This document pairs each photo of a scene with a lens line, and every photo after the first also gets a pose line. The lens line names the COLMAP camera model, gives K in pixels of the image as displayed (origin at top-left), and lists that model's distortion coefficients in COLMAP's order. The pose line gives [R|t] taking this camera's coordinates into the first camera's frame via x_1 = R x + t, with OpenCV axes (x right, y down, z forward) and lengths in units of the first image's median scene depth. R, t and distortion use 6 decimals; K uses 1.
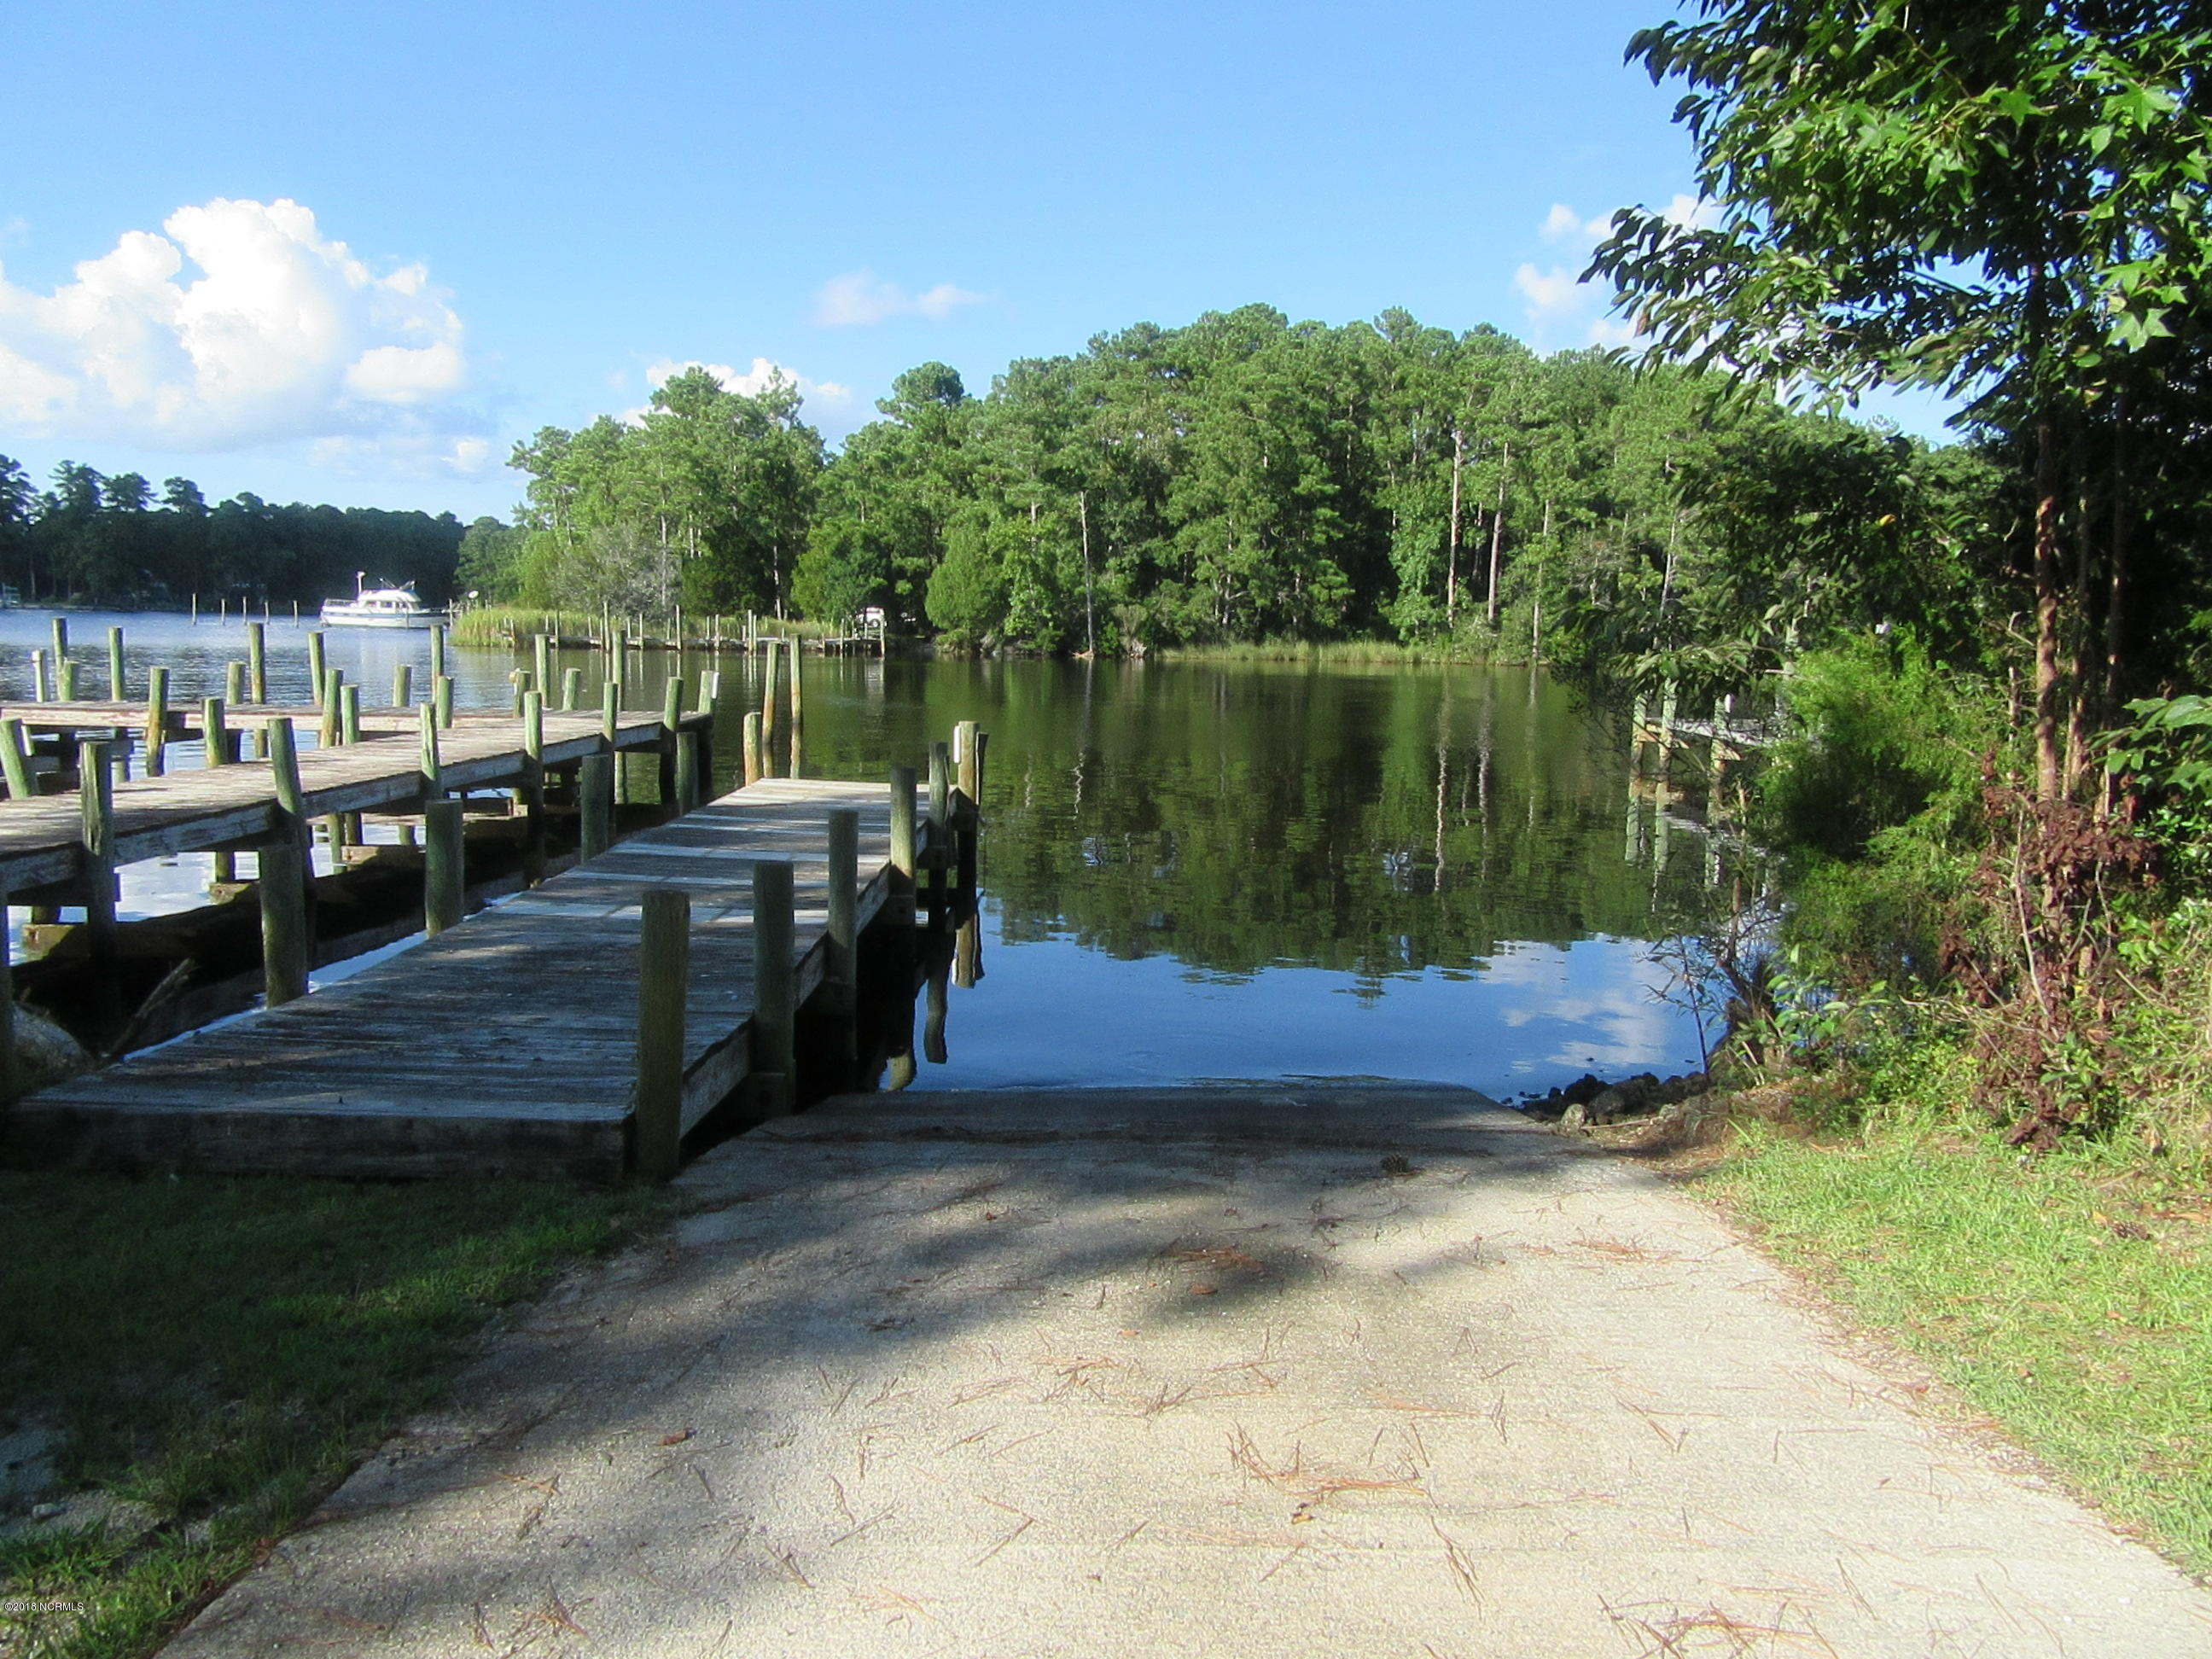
lens RADIAL K [[1649.4, 0, 1114.3], [0, 1649.4, 823.9], [0, 0, 1]] dist [-0.006165, -0.000980]
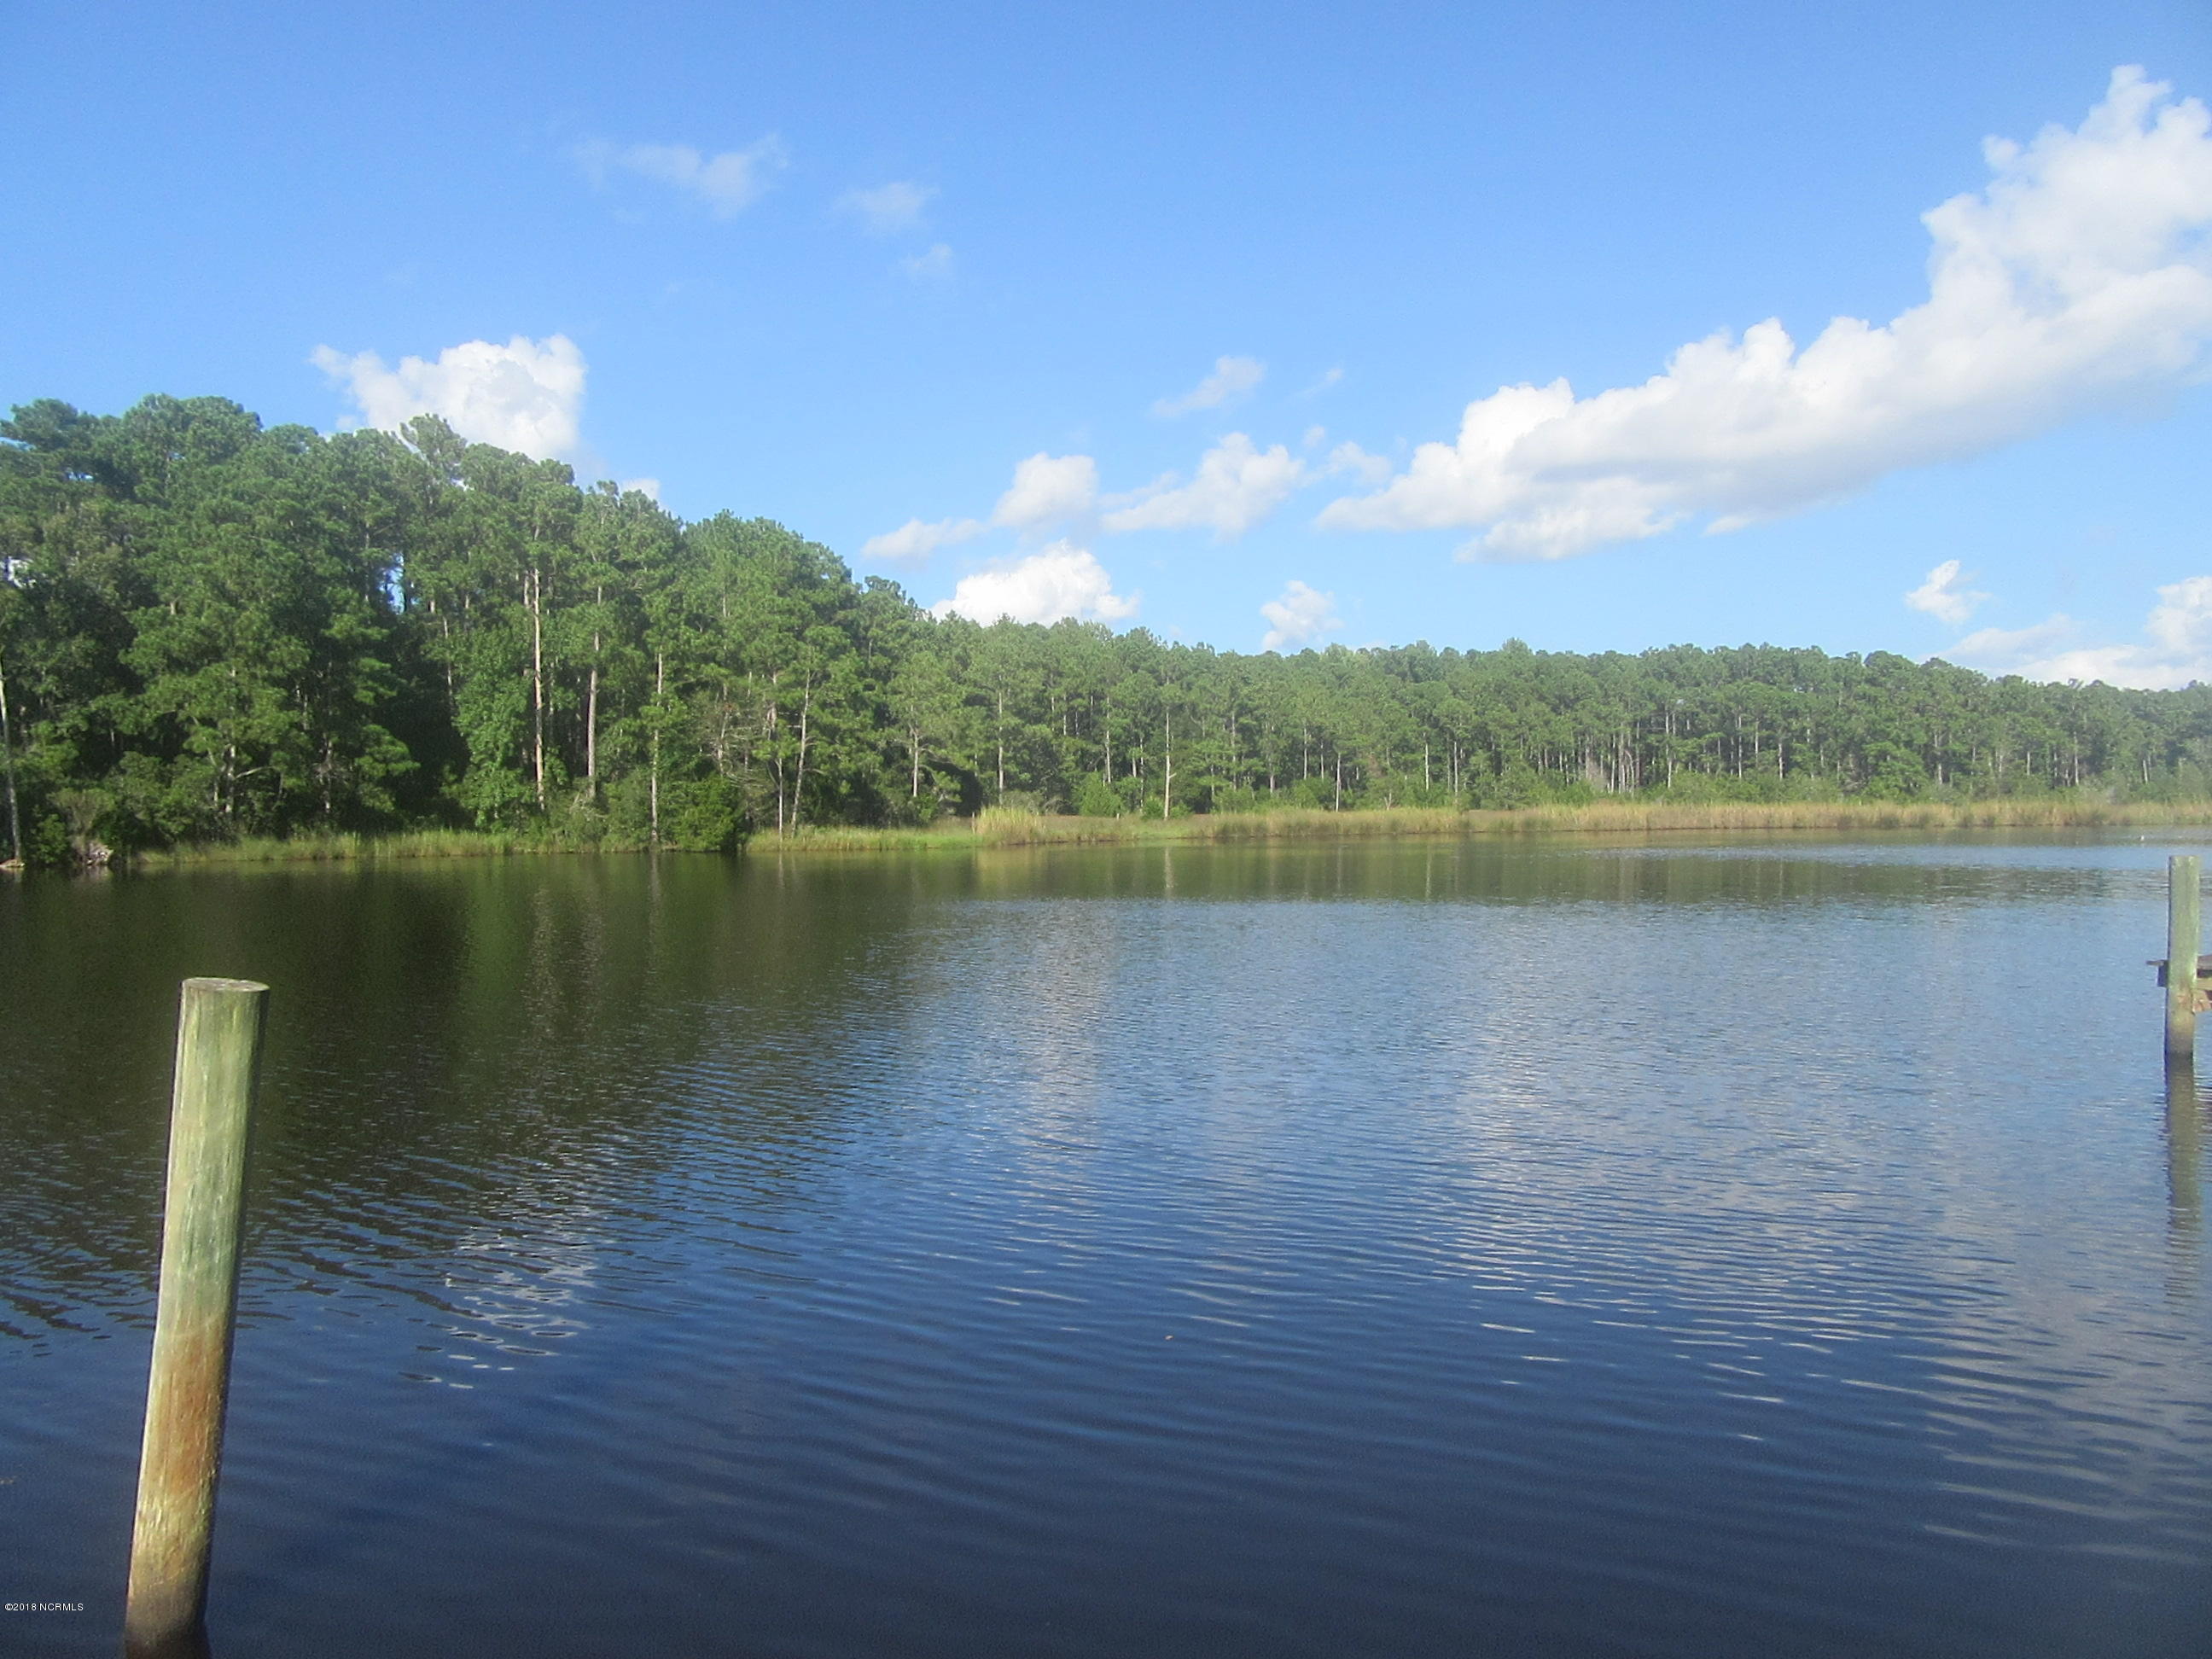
lens RADIAL K [[1649.4, 0, 1117.8], [0, 1649.4, 844.8], [0, 0, 1]] dist [-0.006165, -0.000980]
pose [[0.795517, -0.041211, 0.604528, -0.059764], [0.097785, 0.993339, -0.060963, -0.025157], [-0.597989, 0.107611, 0.794248, 0.195073]]
